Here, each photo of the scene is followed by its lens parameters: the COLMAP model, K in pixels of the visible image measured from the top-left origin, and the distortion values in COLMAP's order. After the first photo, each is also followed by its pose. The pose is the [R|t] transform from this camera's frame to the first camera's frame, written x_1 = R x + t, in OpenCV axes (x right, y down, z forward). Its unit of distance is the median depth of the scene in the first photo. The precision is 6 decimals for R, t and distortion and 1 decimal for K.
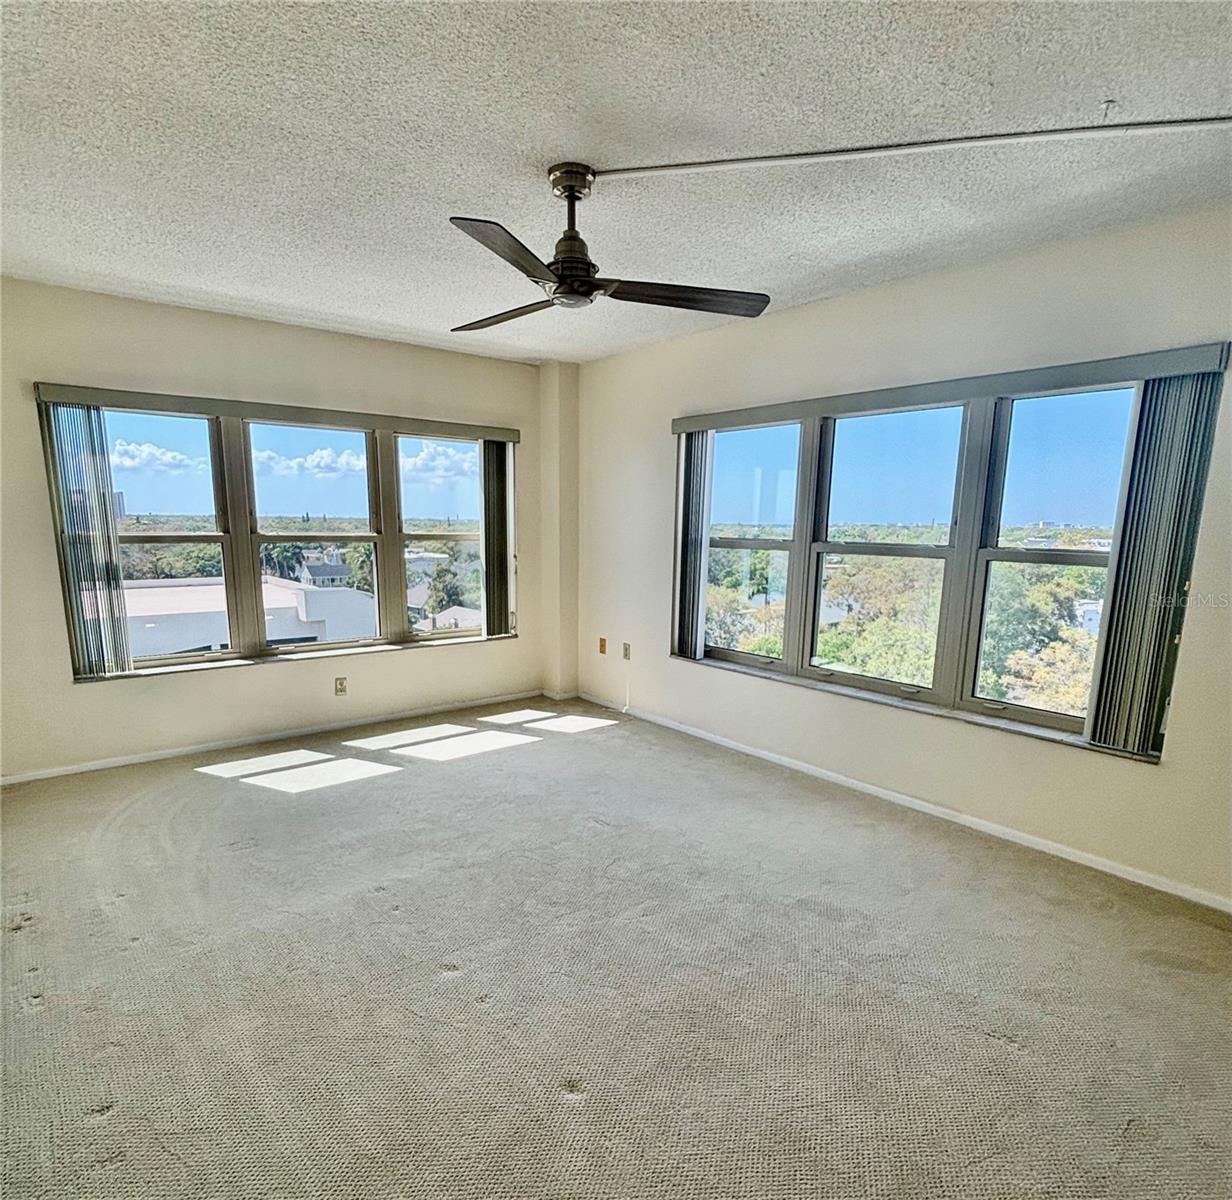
lens RADIAL K [[732.3, 0, 614.0], [0, 732.3, 626.2], [0, 0, 1]] dist [0.016117, 0.000235]
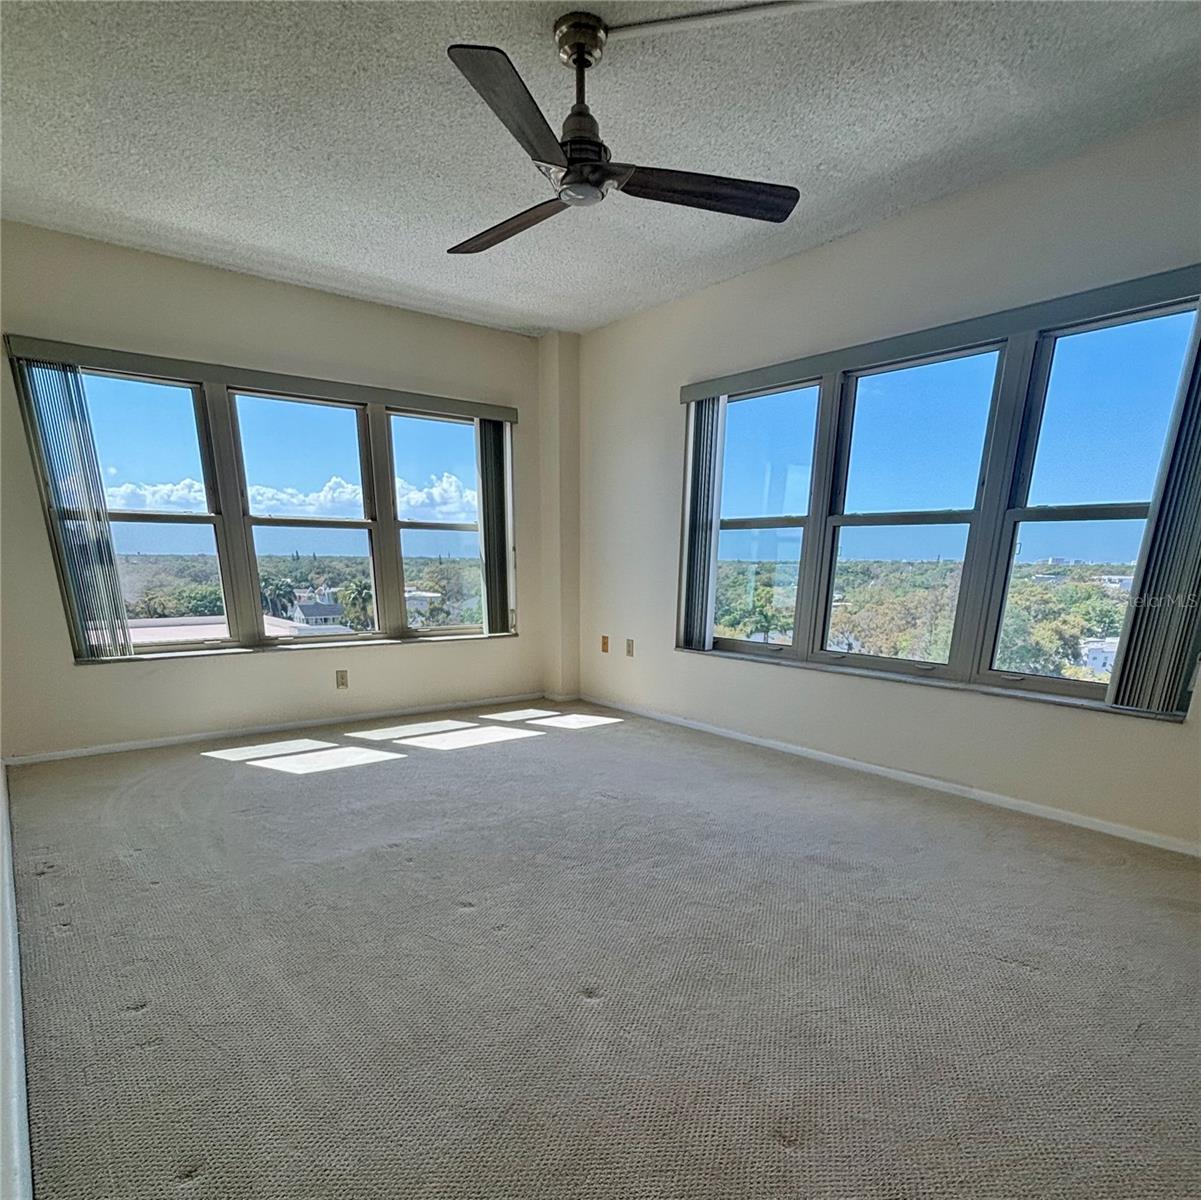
lens RADIAL K [[777.0, 0, 623.1], [0, 777.0, 601.4], [0, 0, 1]] dist [-0.001808, 0.021024]
pose [[0.999868, -0.000883, -0.016224, 0.022237], [0.002788, 0.993038, 0.117765, -0.133429], [0.016007, -0.117795, 0.992909, -0.019841]]
